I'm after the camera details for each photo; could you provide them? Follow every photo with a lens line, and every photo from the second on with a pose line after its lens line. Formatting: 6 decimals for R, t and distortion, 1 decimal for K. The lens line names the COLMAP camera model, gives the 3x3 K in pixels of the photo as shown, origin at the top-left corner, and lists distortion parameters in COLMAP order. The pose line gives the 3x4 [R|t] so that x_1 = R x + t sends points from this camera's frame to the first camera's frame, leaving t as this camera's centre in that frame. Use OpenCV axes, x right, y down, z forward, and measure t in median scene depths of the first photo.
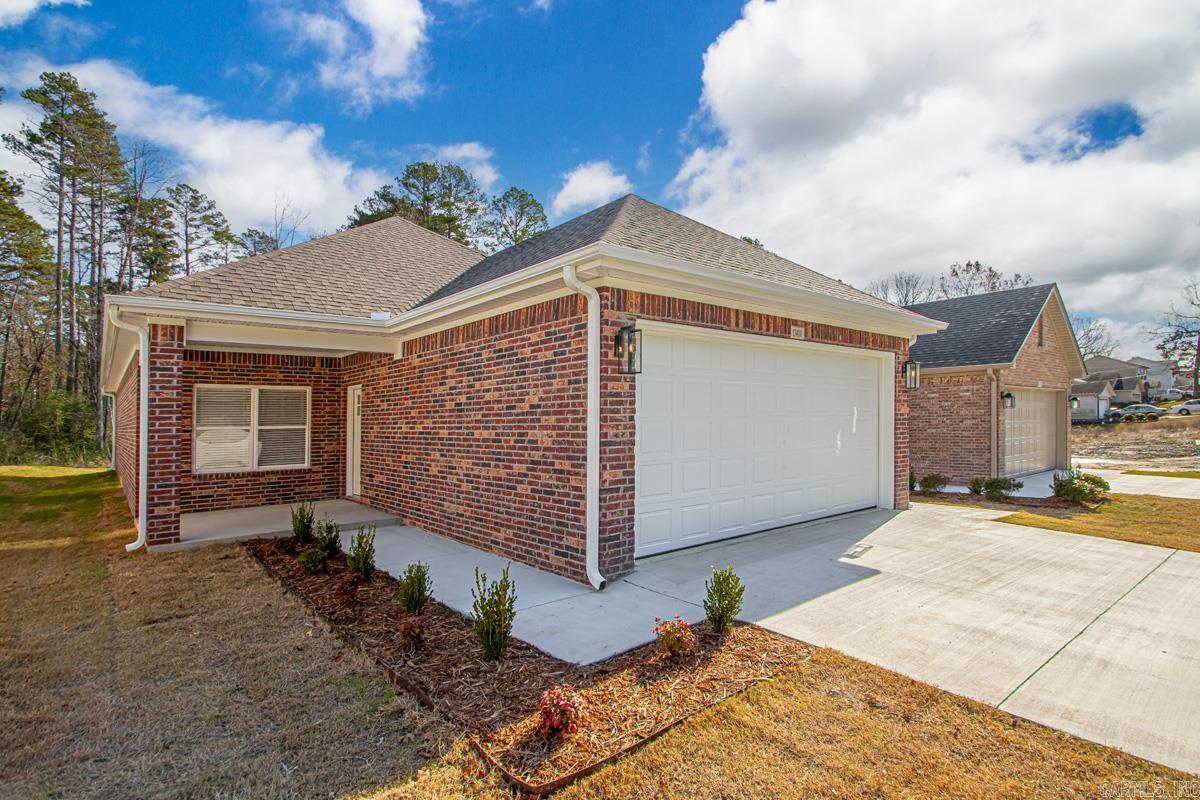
lens RADIAL K [[594.1, 0, 606.7], [0, 594.1, 404.0], [0, 0, 1]] dist [-0.003312, -0.003413]
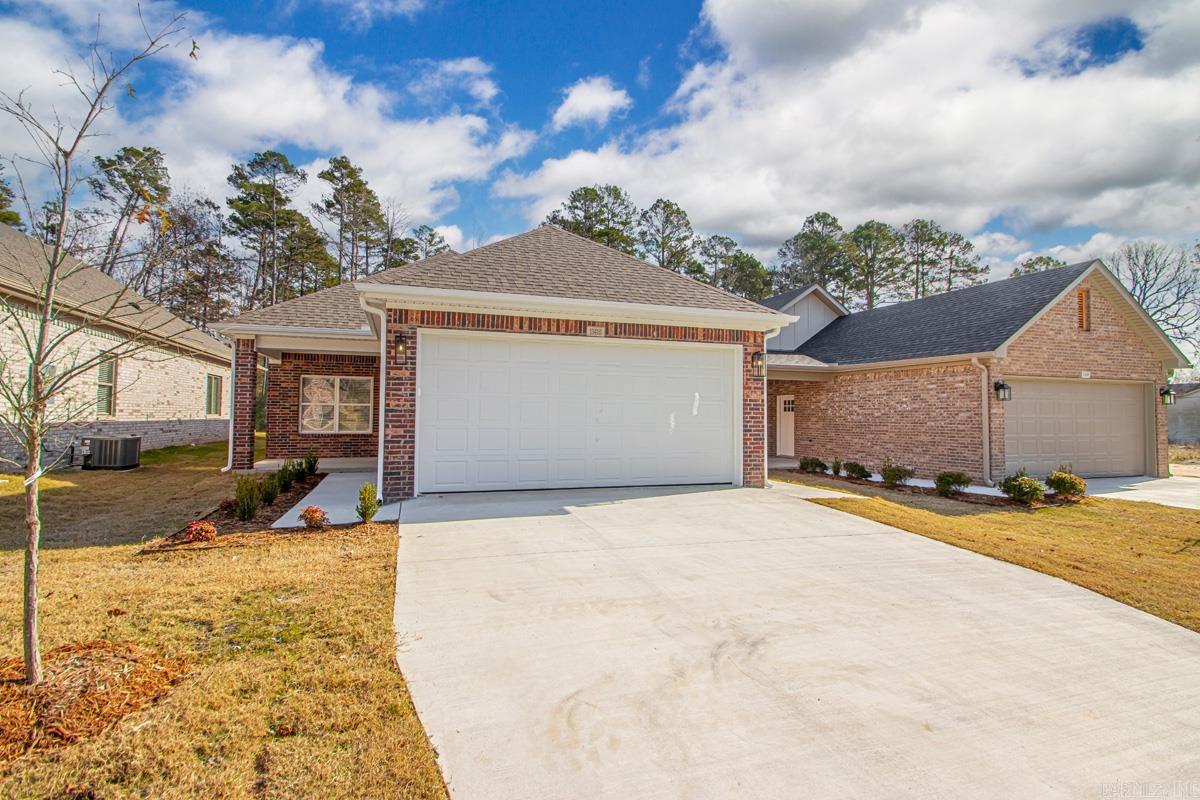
lens RADIAL K [[560.4, 0, 572.4], [0, 560.4, 391.1], [0, 0, 1]] dist [0.012370, -0.014069]
pose [[0.922991, 0.007964, -0.384739, 0.513208], [-0.012713, 0.999871, -0.009800, 0.012581], [0.384611, 0.013937, 0.922973, -0.078718]]
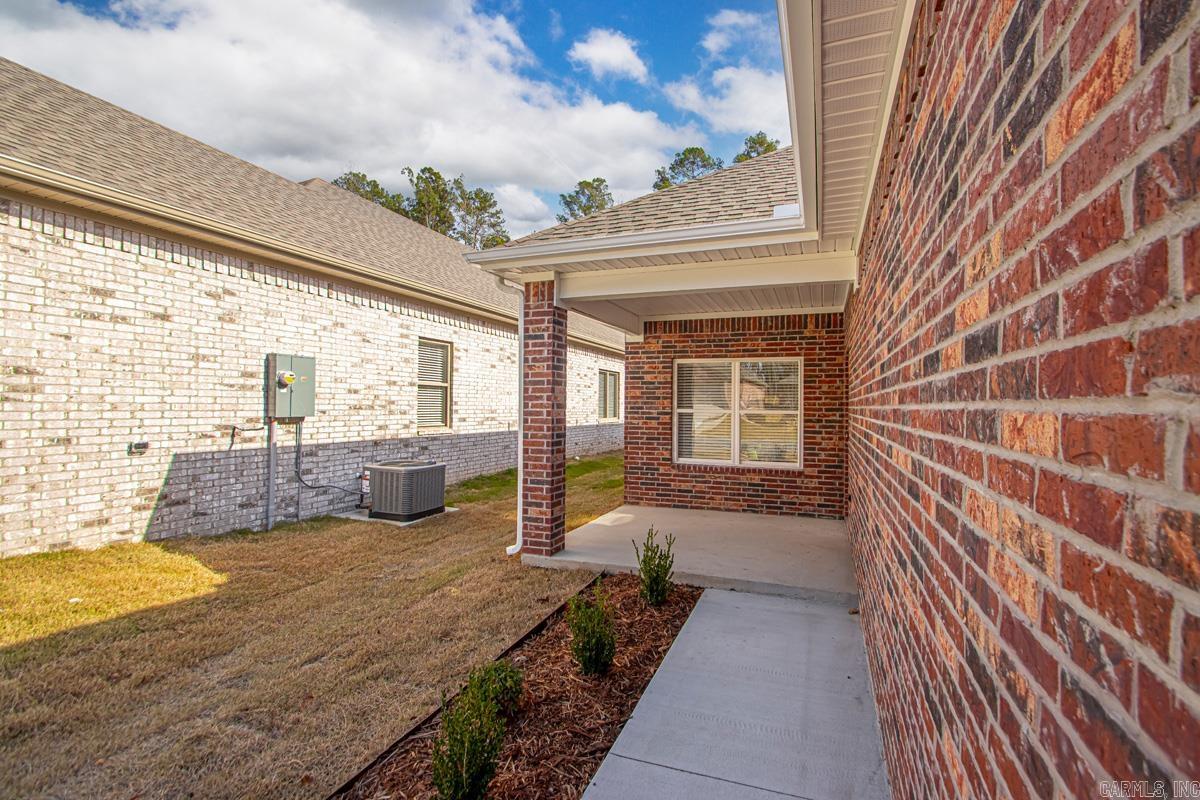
lens RADIAL K [[560.4, 0, 606.7], [0, 560.4, 401.4], [0, 0, 1]] dist [0.012370, -0.014069]
pose [[0.491026, 0.013745, -0.871036, -0.026130], [0.007542, 0.999771, 0.020029, 0.009706], [0.871112, -0.016404, 0.490810, 0.498345]]
